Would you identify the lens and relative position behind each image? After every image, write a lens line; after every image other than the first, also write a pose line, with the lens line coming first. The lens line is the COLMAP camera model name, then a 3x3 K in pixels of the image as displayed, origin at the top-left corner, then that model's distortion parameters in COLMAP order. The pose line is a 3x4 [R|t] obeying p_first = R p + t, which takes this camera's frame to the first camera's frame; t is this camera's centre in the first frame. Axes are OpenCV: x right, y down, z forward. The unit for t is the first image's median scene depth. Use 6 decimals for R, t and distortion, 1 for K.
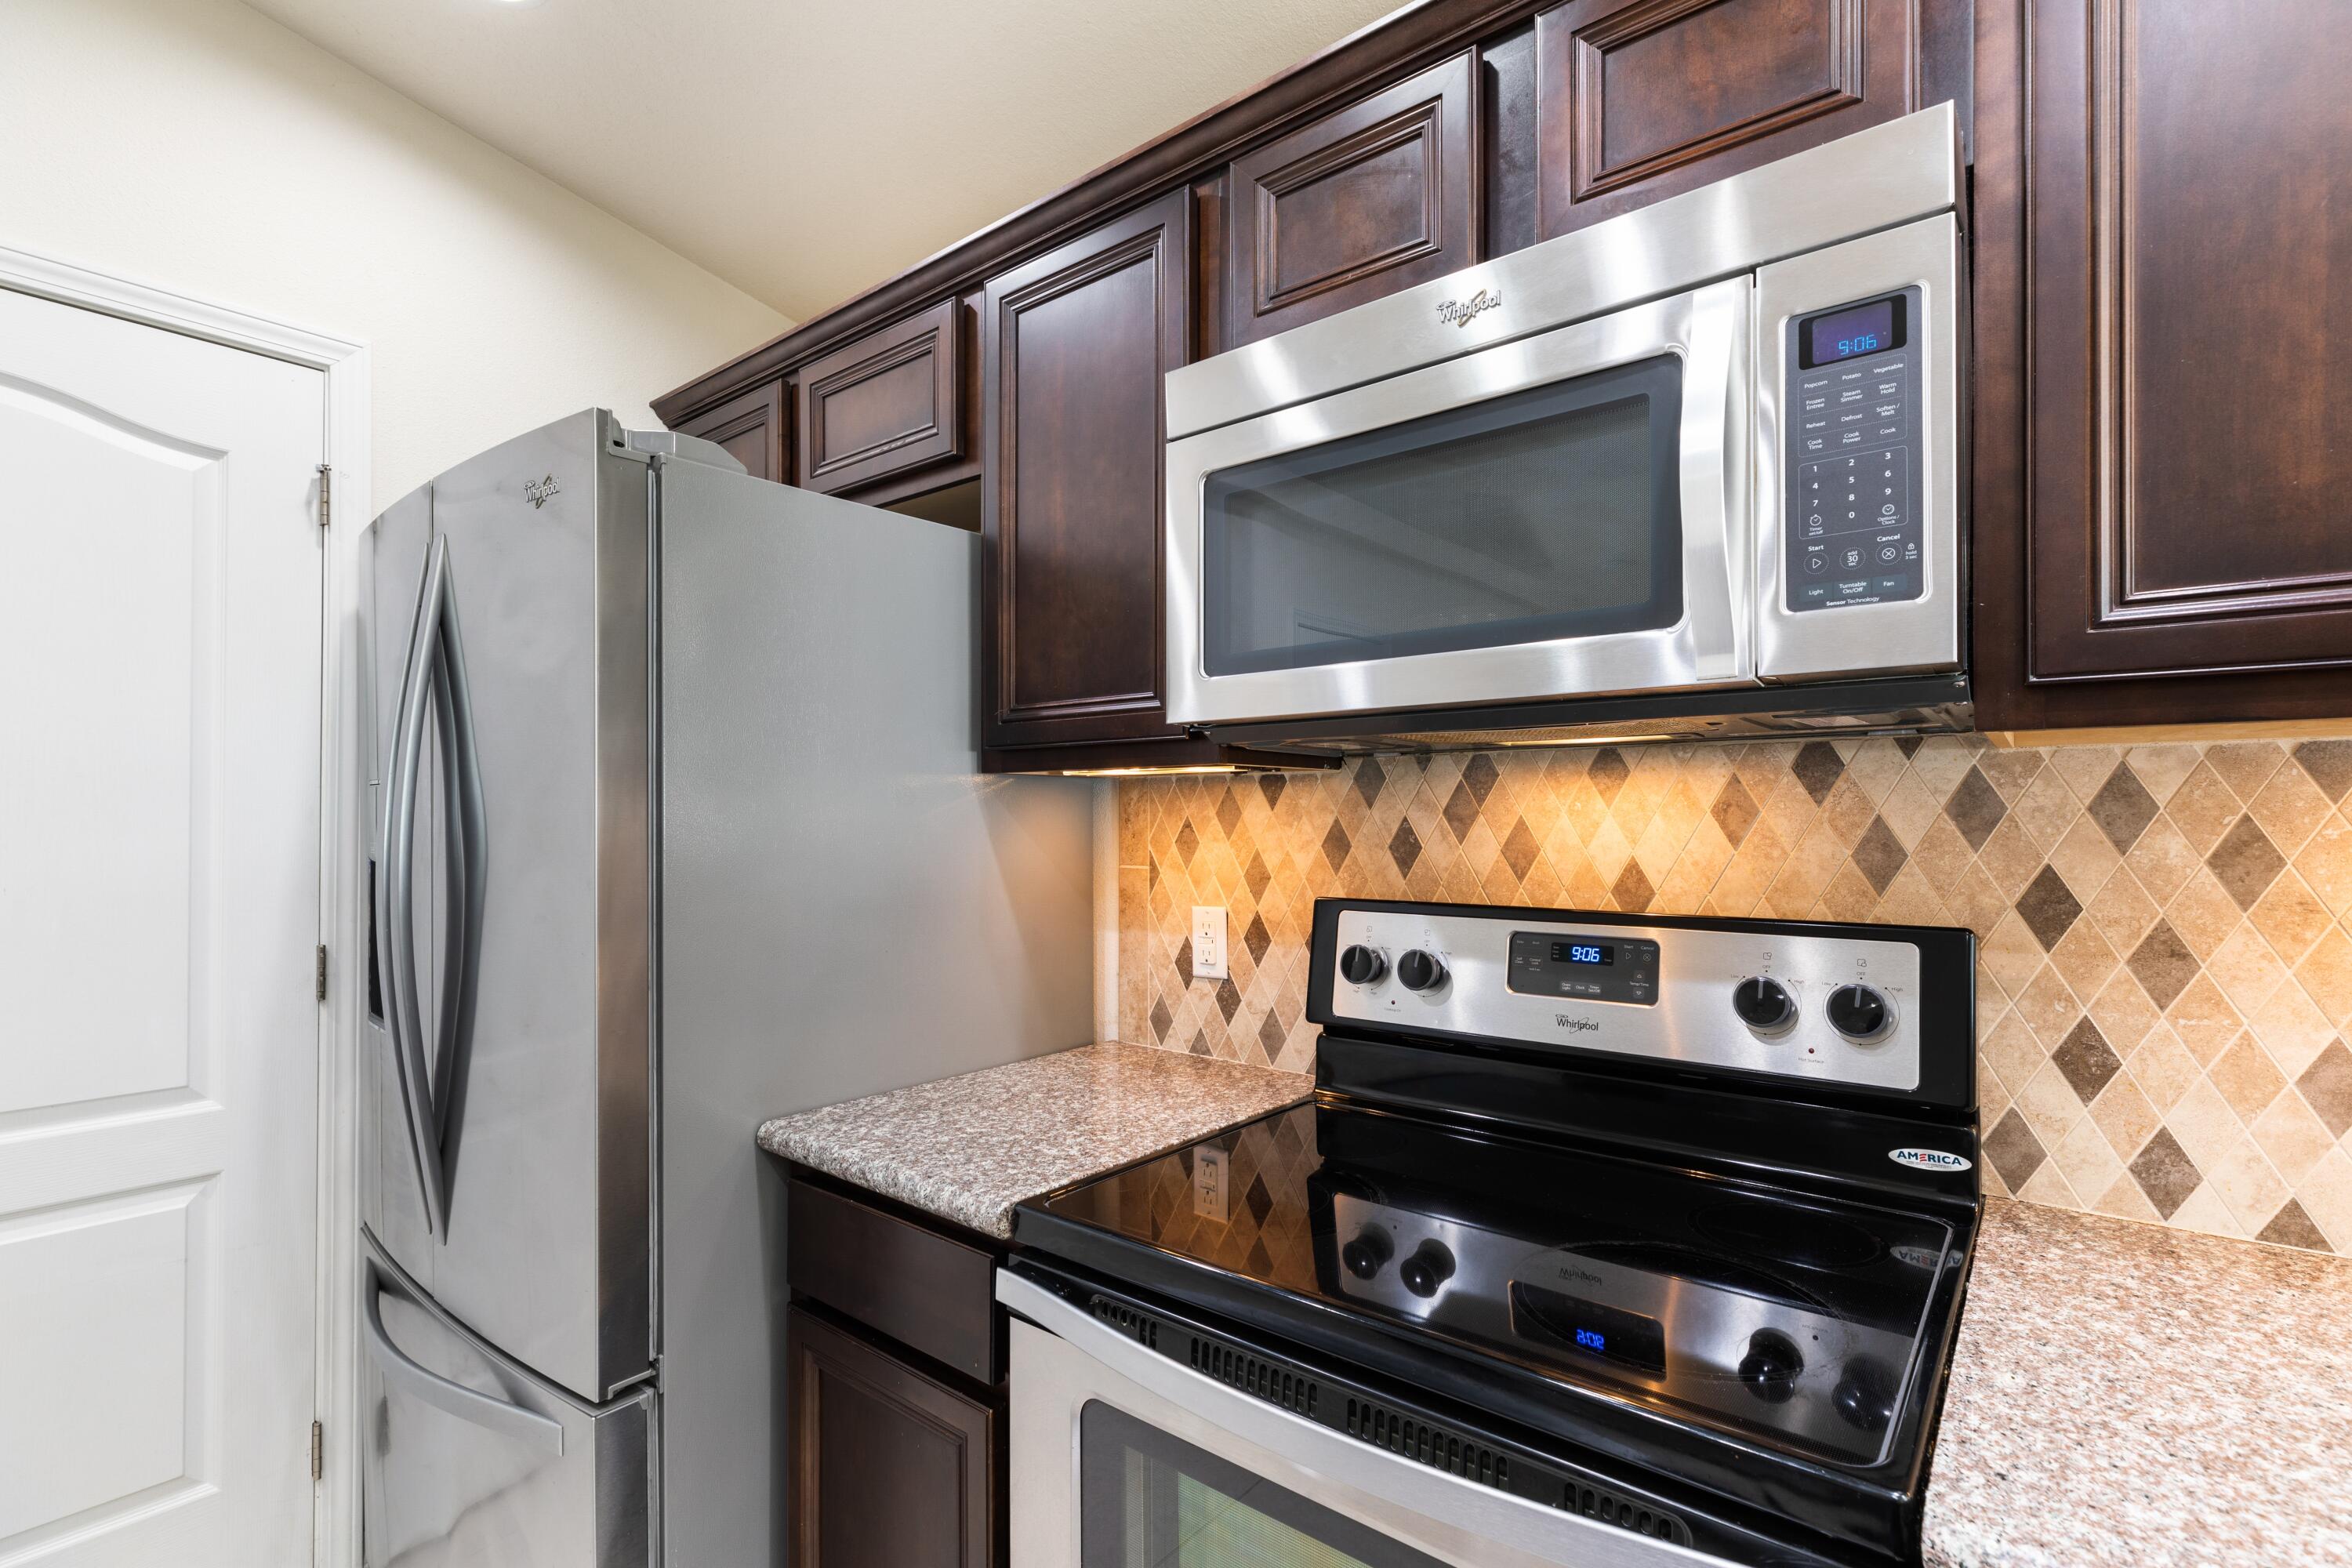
lens RADIAL K [[1081.2, 0, 1185.0], [0, 1081.2, 807.5], [0, 0, 1]] dist [0.001200, 0.000187]
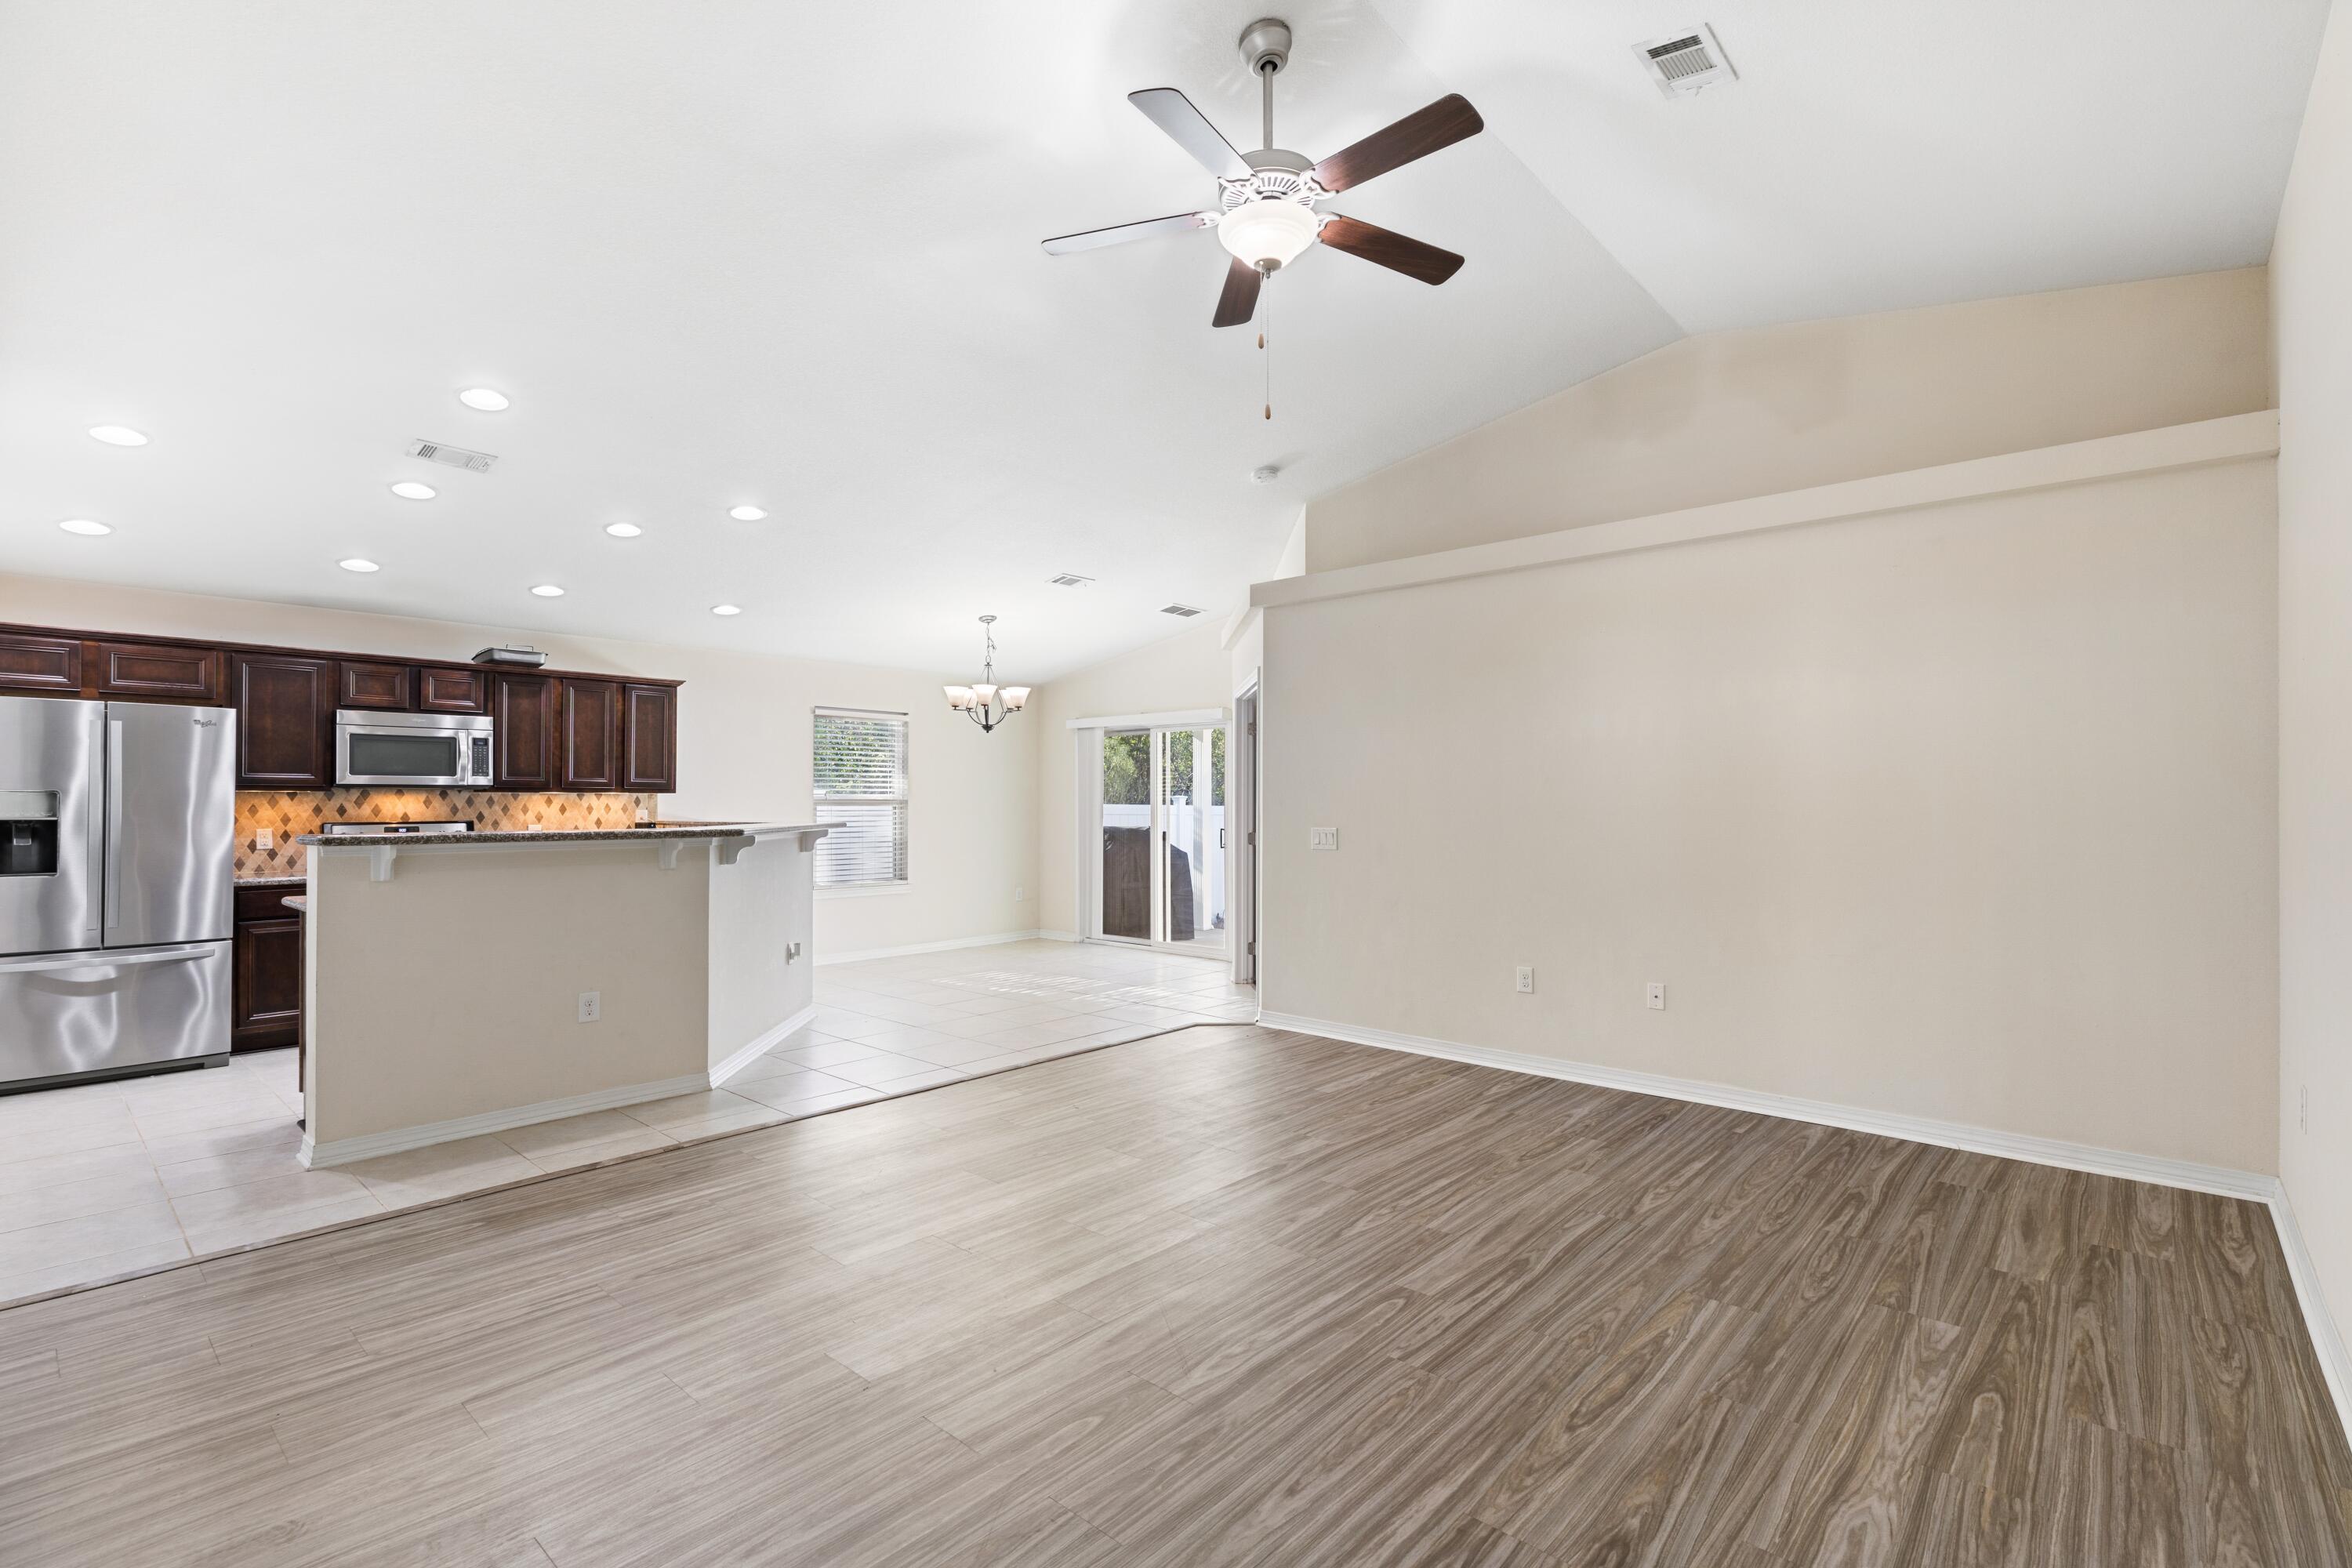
lens RADIAL K [[1056.8, 0, 1184.8], [0, 1056.8, 799.1], [0, 0, 1]] dist [0.003815, 0.000191]
pose [[0.038410, 0.009585, 0.999216, -4.566694], [-0.000424, 0.999954, -0.009576, 0.035356], [-0.999262, -0.000056, 0.038412, -2.937116]]
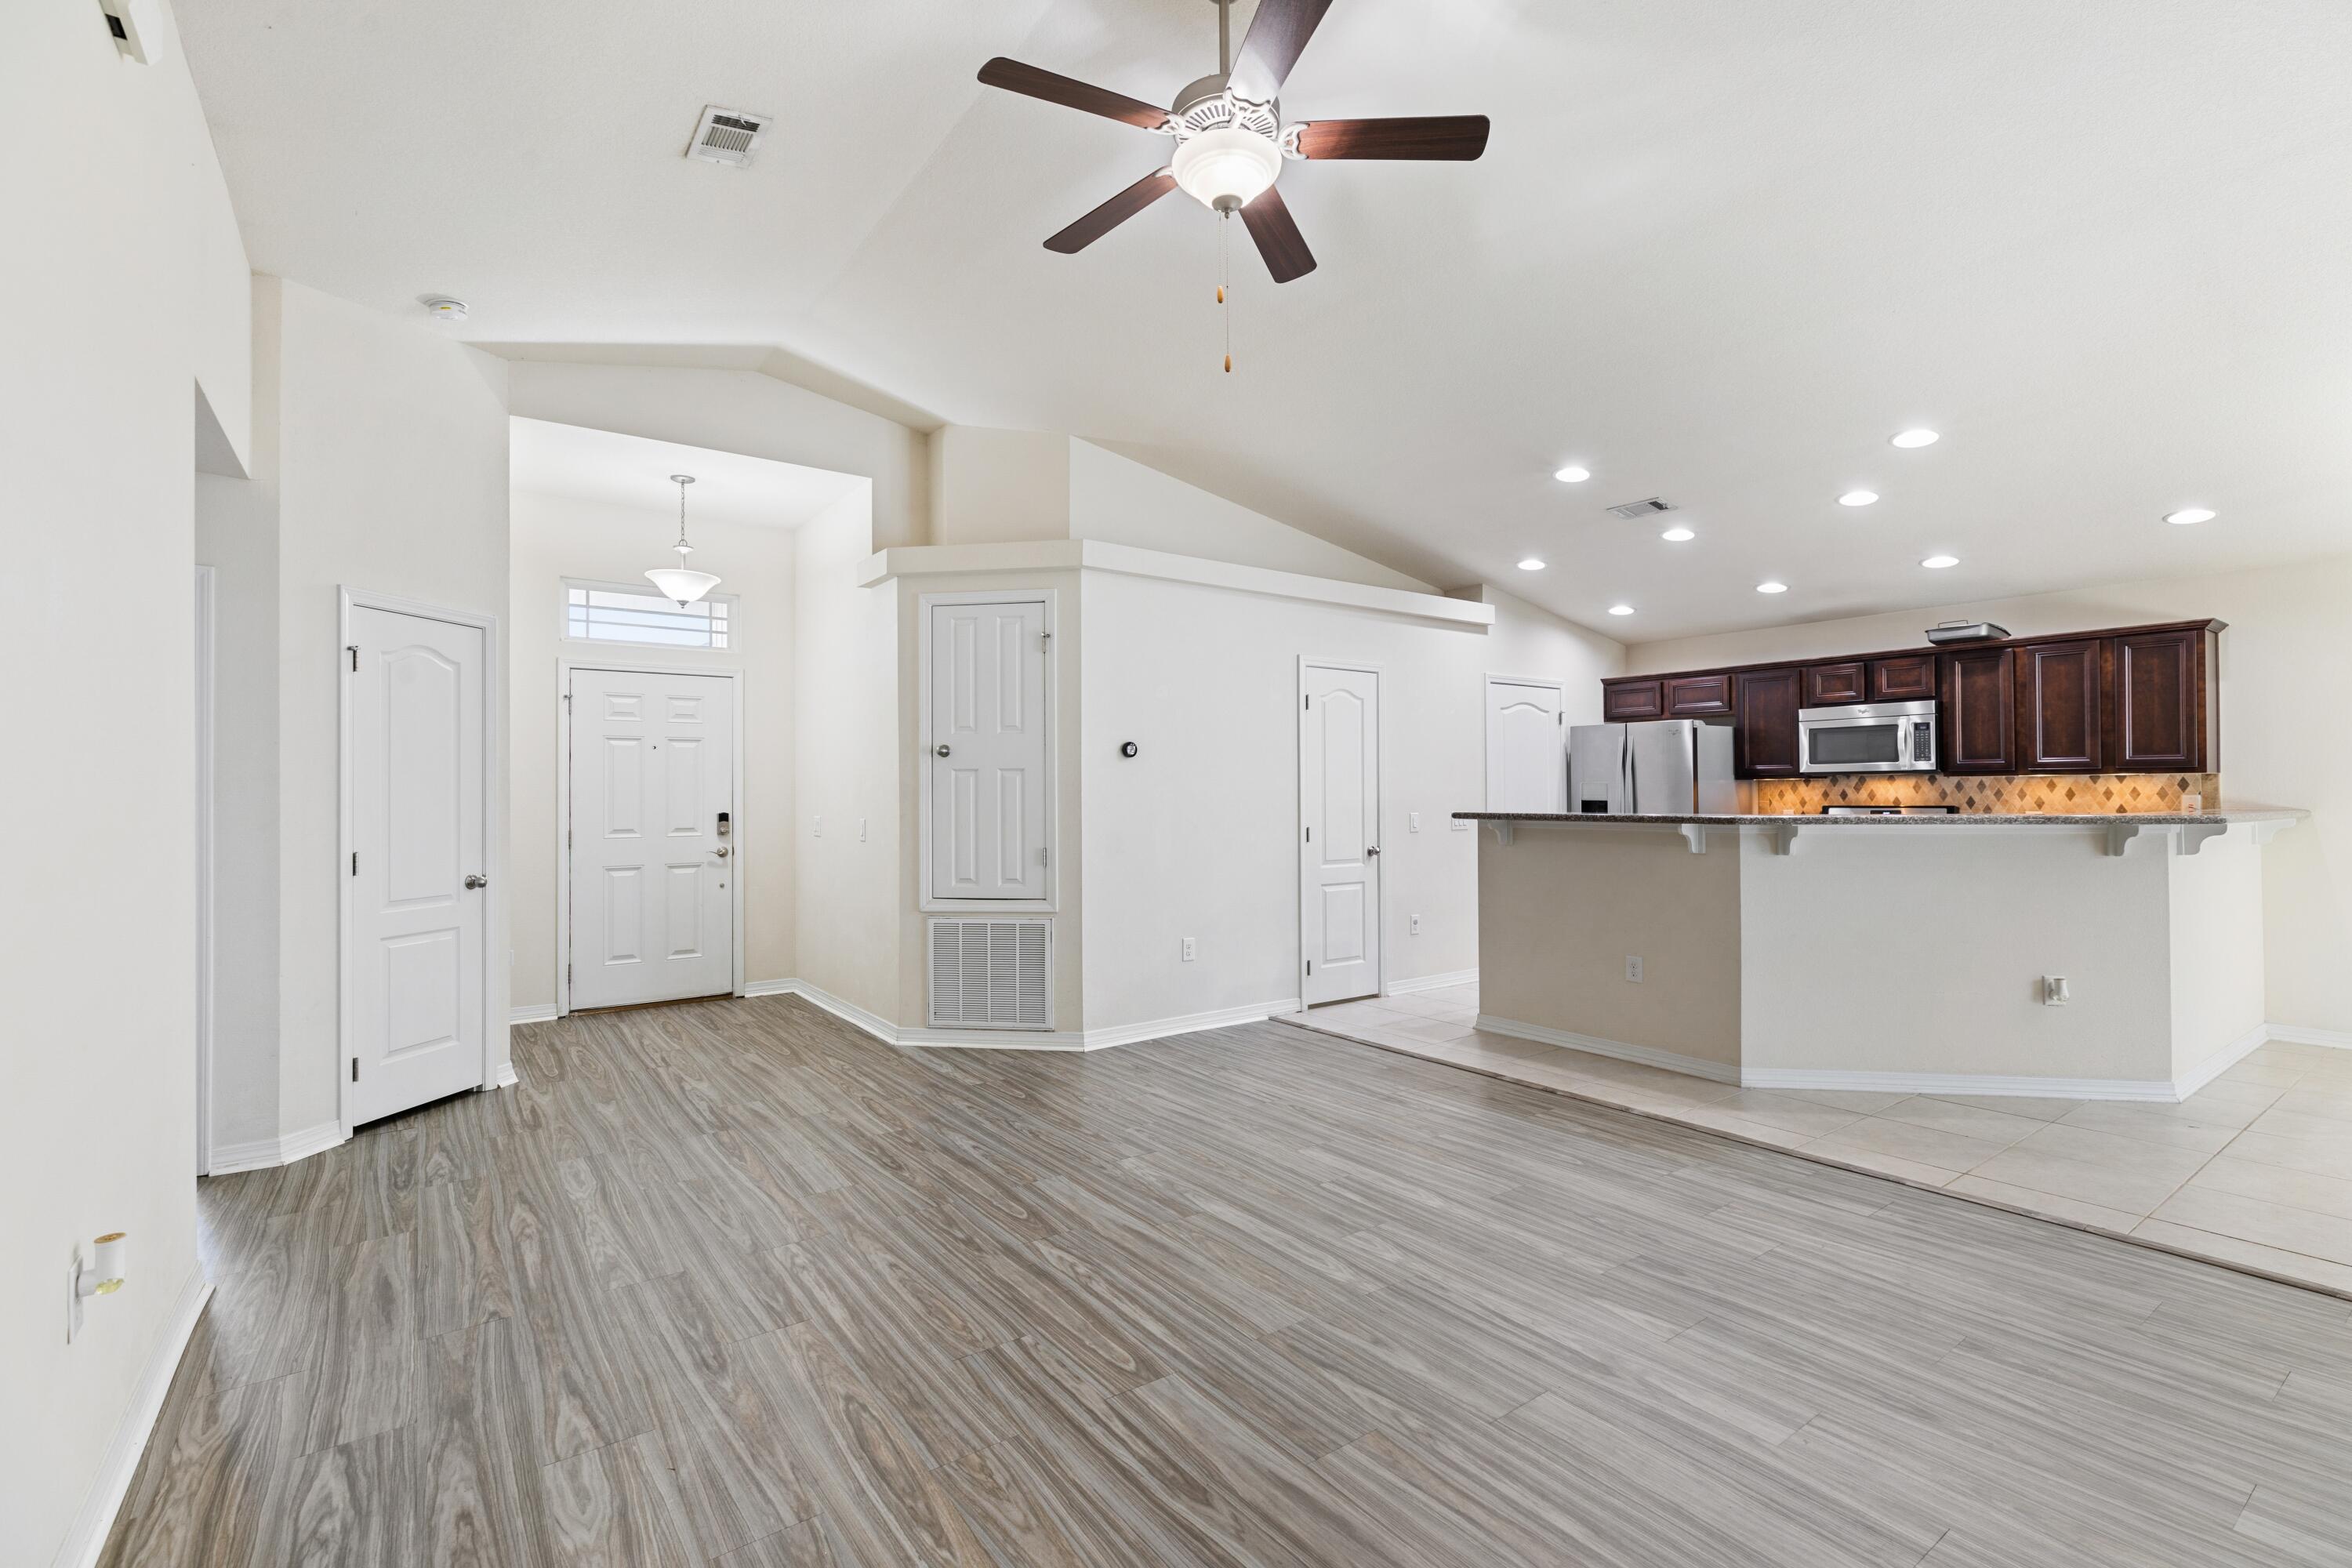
lens RADIAL K [[1056.8, 0, 1170.7], [0, 1056.8, 743.7], [0, 0, 1]] dist [0.003815, 0.000191]
pose [[0.967560, -0.010897, -0.252406, -1.794979], [-0.000488, 0.998987, -0.045001, 0.025737], [0.252641, 0.043665, 0.966574, -5.153519]]
